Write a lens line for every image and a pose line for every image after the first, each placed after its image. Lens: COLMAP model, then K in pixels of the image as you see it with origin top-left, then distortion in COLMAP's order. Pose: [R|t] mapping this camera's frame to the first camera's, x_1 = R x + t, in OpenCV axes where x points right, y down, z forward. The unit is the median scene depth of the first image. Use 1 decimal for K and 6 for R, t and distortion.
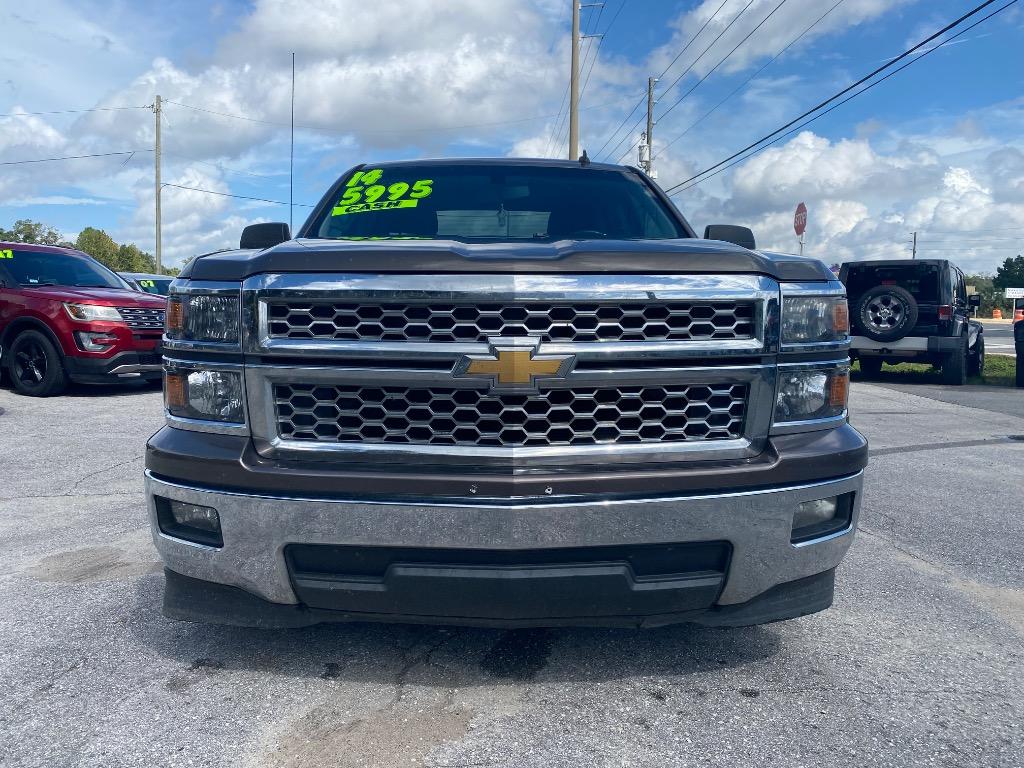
lens RADIAL K [[804.3, 0, 501.6], [0, 804.3, 370.4], [0, 0, 1]] dist [0.031832, -0.010691]
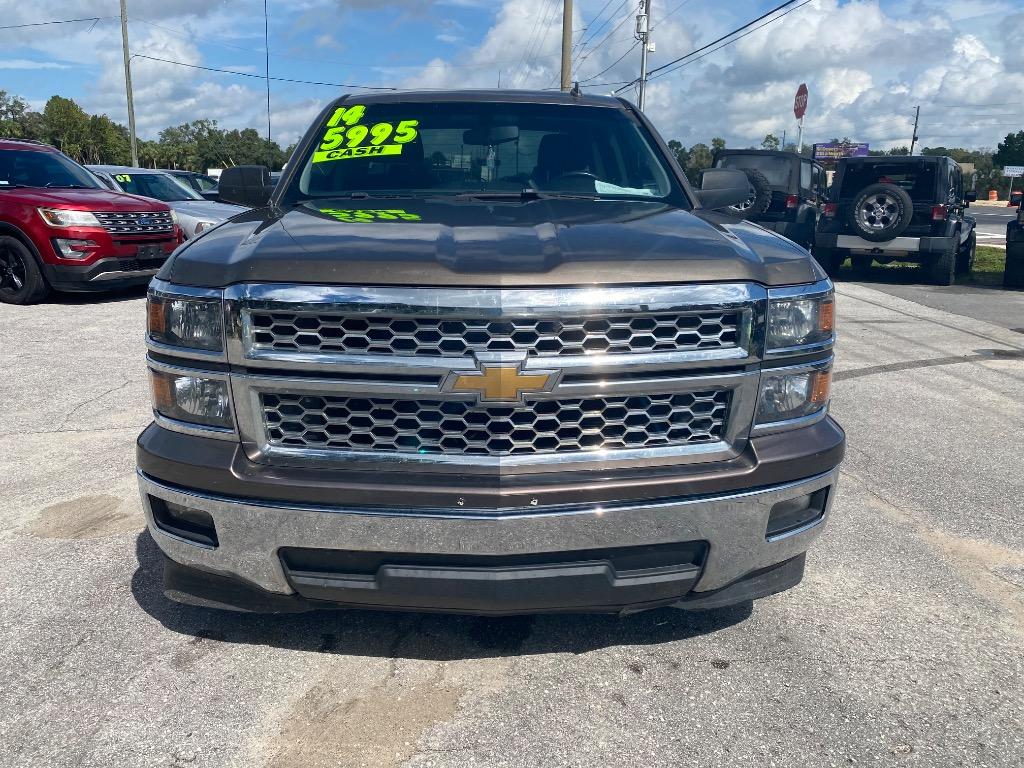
lens RADIAL K [[804.0, 0, 507.4], [0, 804.0, 376.3], [0, 0, 1]] dist [0.033034, -0.007191]
pose [[0.999819, -0.001361, 0.018982, 0.004392], [-0.001659, 0.987405, 0.158206, -0.148862], [-0.018958, -0.158209, 0.987224, 0.007610]]
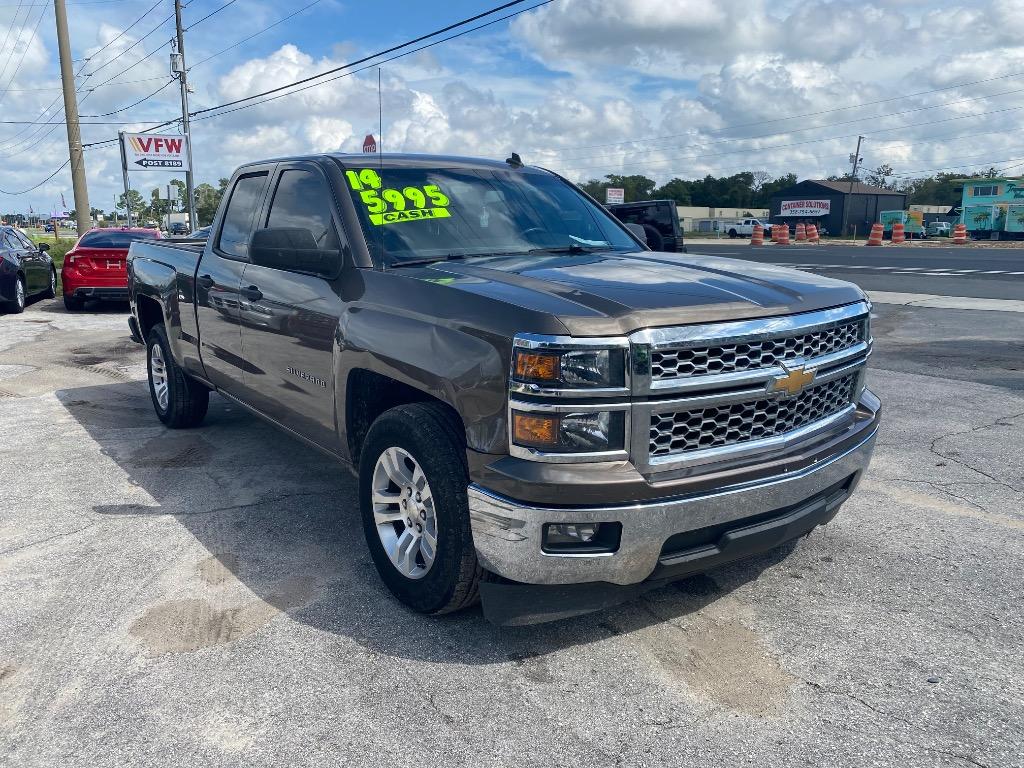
lens RADIAL K [[792.0, 0, 512.0], [0, 792.0, 384.0], [0, 0, 1]] dist [0.004674, 0.001663]
pose [[0.813278, -0.135570, 0.565862, -1.046334], [0.063940, 0.987412, 0.144669, -0.205284], [-0.578351, -0.081474, 0.811709, 0.125612]]
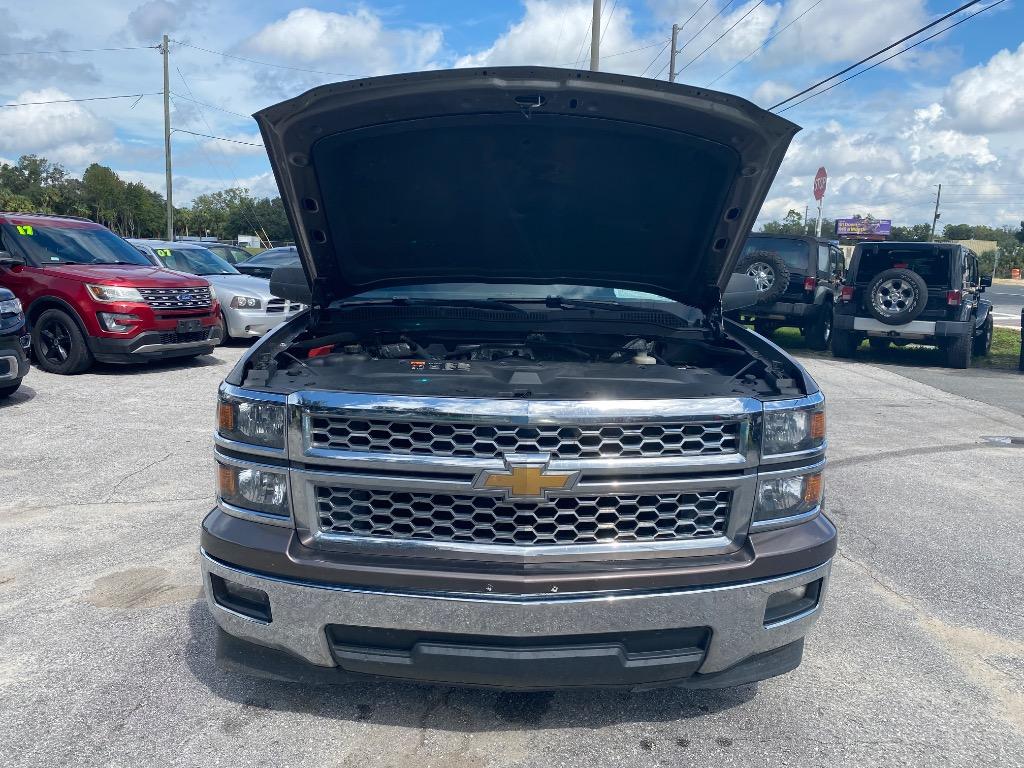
lens RADIAL K [[810.0, 0, 515.3], [0, 810.0, 387.8], [0, 0, 1]] dist [0.024716, -0.002443]
pose [[0.999845, 0.017494, 0.001929, -0.004401], [-0.017596, 0.995755, 0.090342, -0.209968], [-0.000341, -0.090362, 0.995909, -0.118649]]
